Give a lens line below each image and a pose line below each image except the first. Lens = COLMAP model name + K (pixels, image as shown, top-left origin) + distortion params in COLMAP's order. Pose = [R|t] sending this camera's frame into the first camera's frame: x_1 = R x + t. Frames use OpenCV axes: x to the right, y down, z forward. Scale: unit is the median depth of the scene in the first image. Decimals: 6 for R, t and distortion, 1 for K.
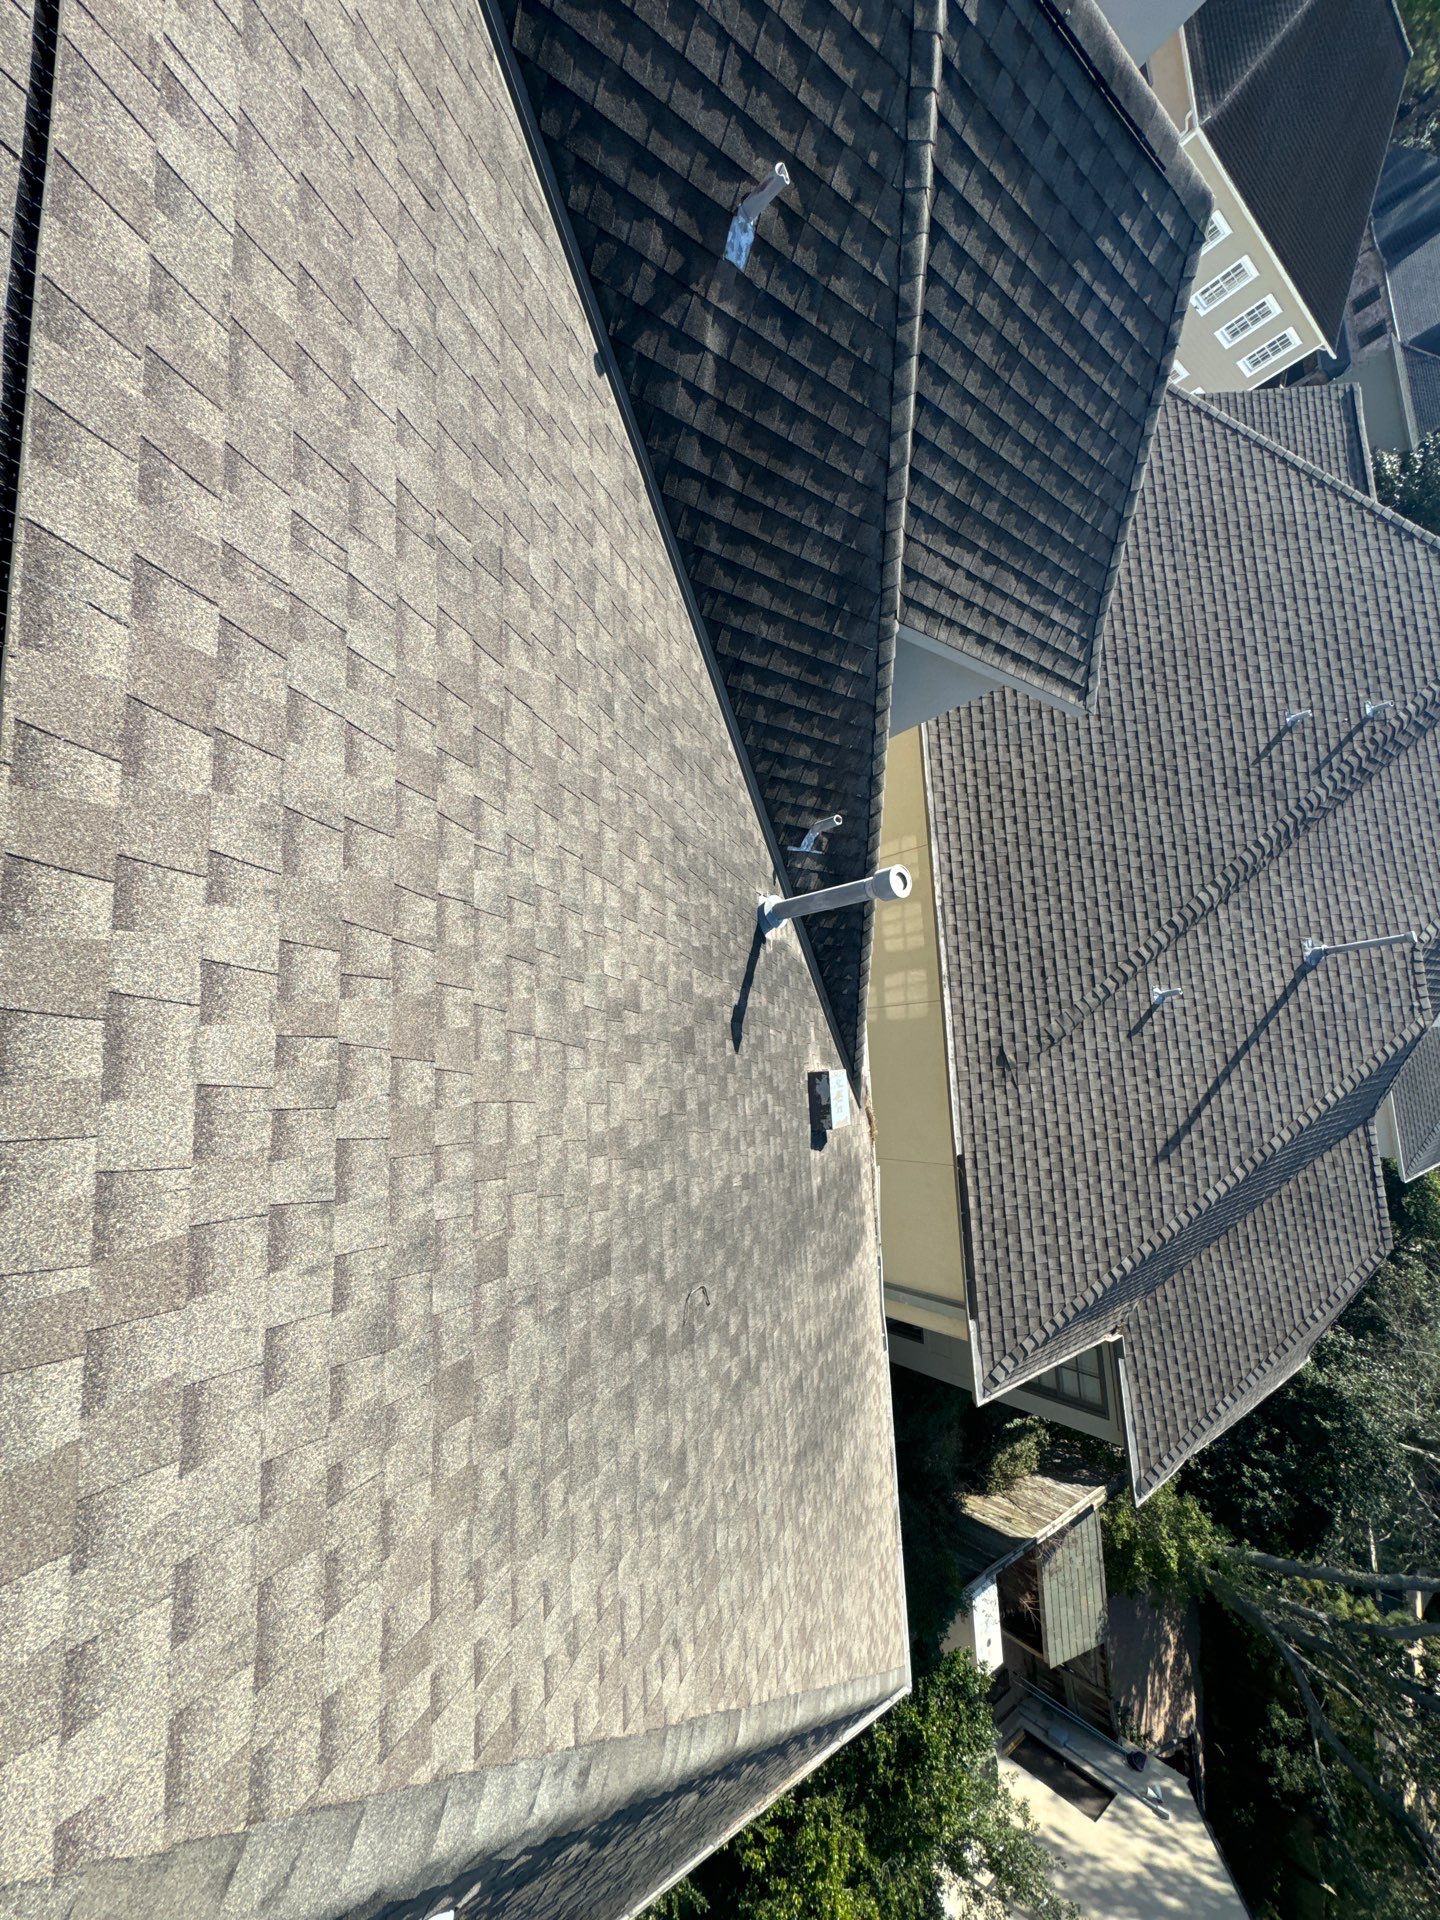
lens RADIAL K [[773.4, 0, 728.0], [0, 773.4, 955.5], [0, 0, 1]] dist [0.001177, -0.001217]
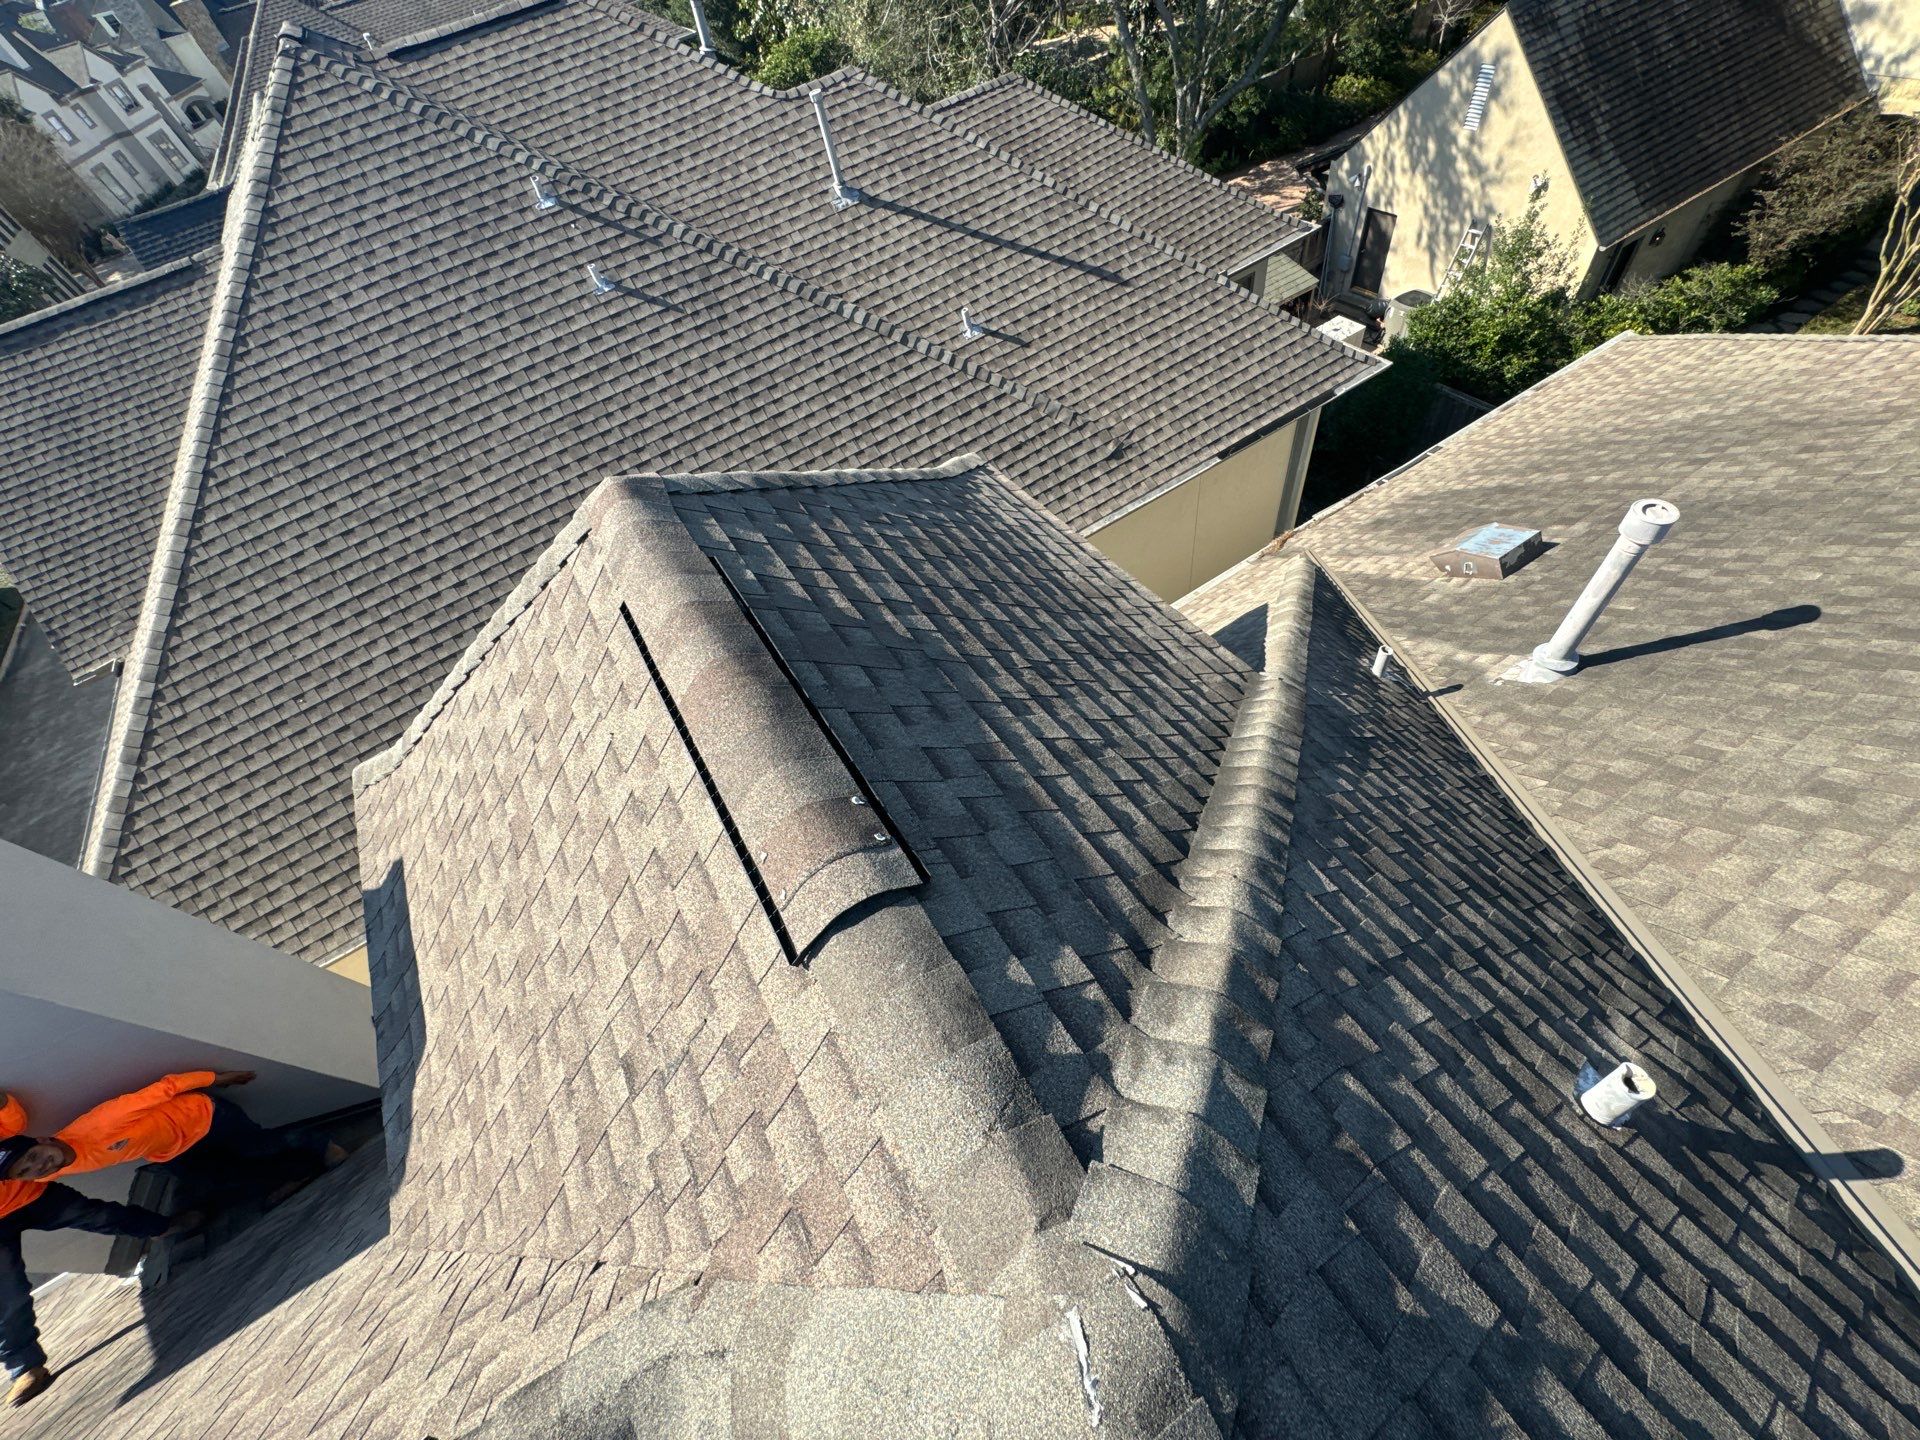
lens RADIAL K [[773.4, 0, 956.0], [0, 773.4, 710.0], [0, 0, 1]] dist [0.001177, -0.001217]
pose [[-0.469010, -0.883165, -0.006980, 0.168915], [0.833926, -0.445436, 0.325813, -0.469154], [-0.290856, 0.146989, 0.945408, 0.191942]]
